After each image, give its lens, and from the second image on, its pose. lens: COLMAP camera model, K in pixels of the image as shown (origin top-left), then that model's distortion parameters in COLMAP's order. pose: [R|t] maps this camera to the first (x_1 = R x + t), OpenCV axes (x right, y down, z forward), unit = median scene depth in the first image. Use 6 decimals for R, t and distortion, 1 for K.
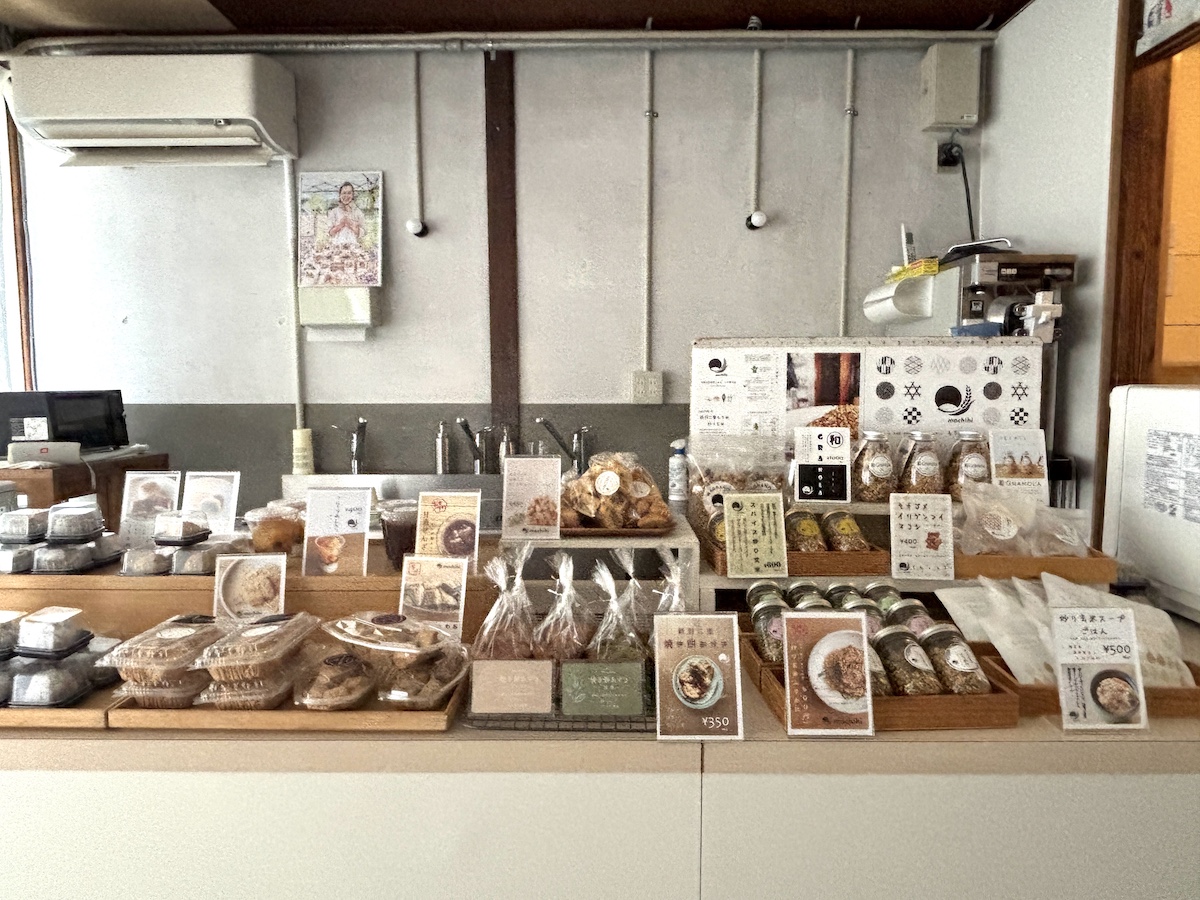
lens RADIAL K [[803.5, 0, 589.9], [0, 803.5, 445.4], [0, 0, 1]] dist [0.034430, -0.049134]
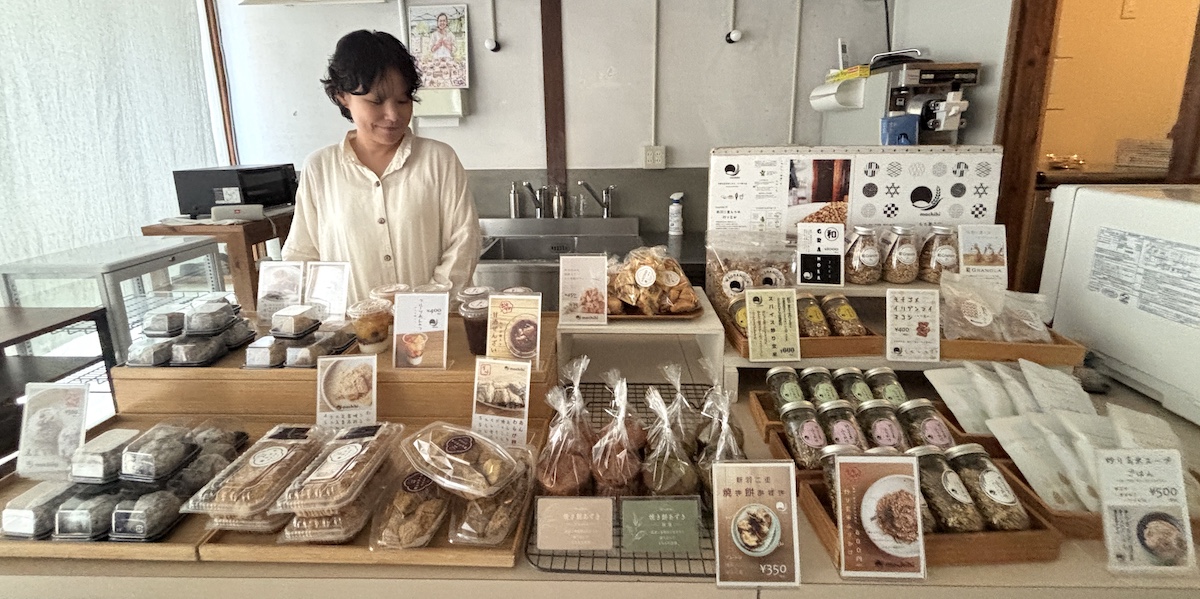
lens RADIAL K [[487.3, 0, 596.3], [0, 487.3, 220.9], [0, 0, 1]] dist [-0.002044, 0.001578]
pose [[0.999762, -0.005726, -0.021038, -0.033988], [0.007810, 0.994920, 0.100368, -0.101755], [0.020357, -0.100509, 0.994728, 0.260627]]
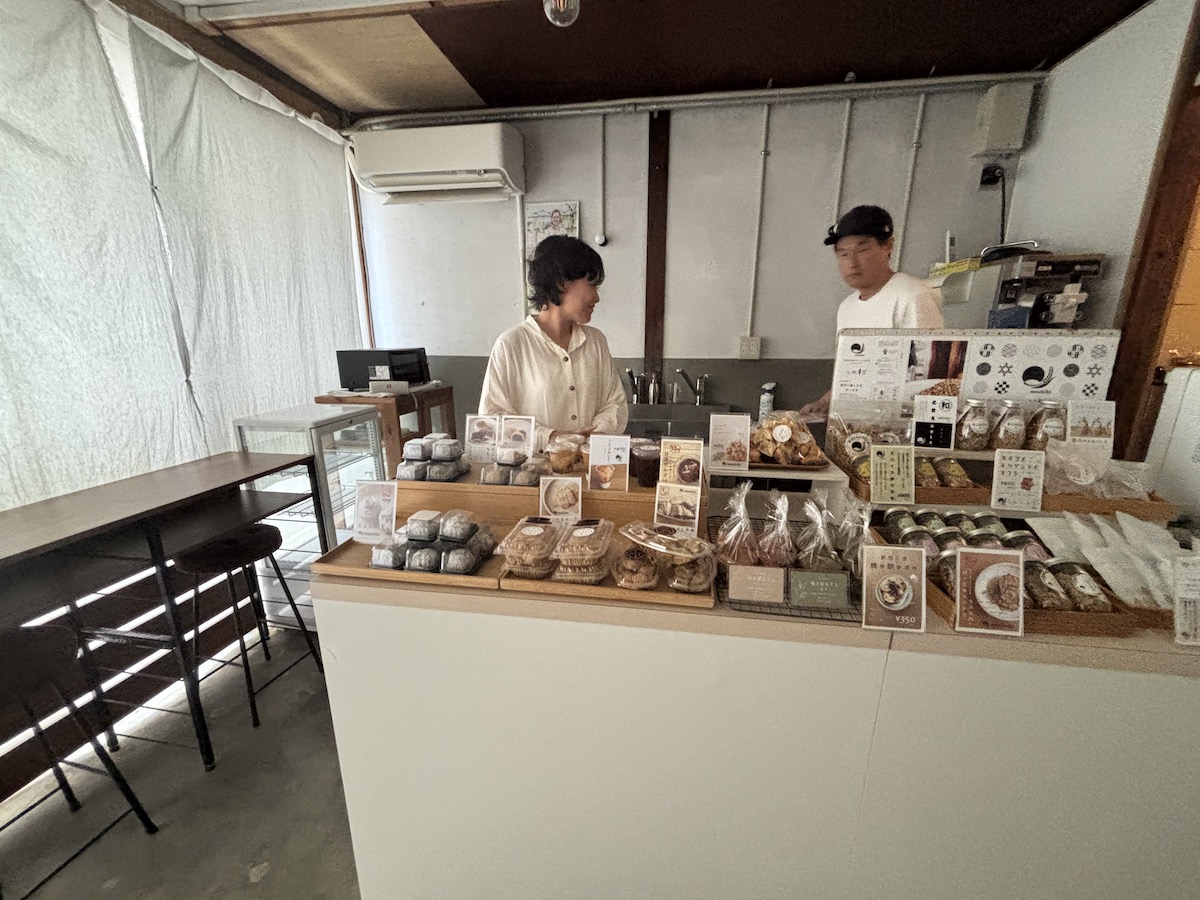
lens RADIAL K [[489.7, 0, 595.2], [0, 489.7, 450.4], [0, 0, 1]] dist [-0.003282, 0.002261]
pose [[0.989815, 0.037775, -0.137255, -0.178172], [-0.015322, 0.986820, 0.161095, -0.056468], [0.141532, -0.157351, 0.977348, 0.066626]]
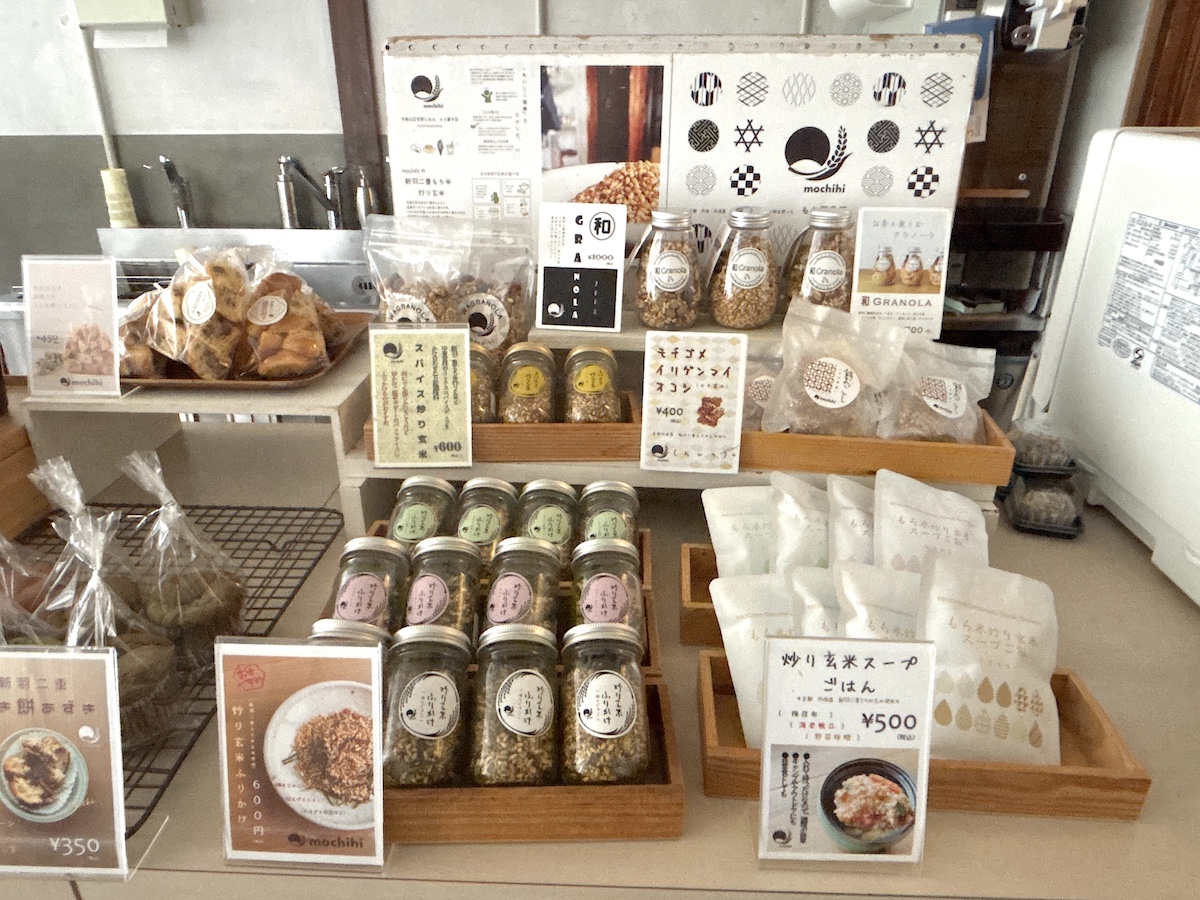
lens RADIAL K [[803.5, 0, 579.1], [0, 803.5, 446.2], [0, 0, 1]] dist [0.034430, -0.049134]
pose [[0.999308, 0.014002, -0.034450, 0.307486], [-0.002131, 0.946445, 0.322857, -0.044471], [0.037125, -0.322560, 0.945821, 0.371904]]
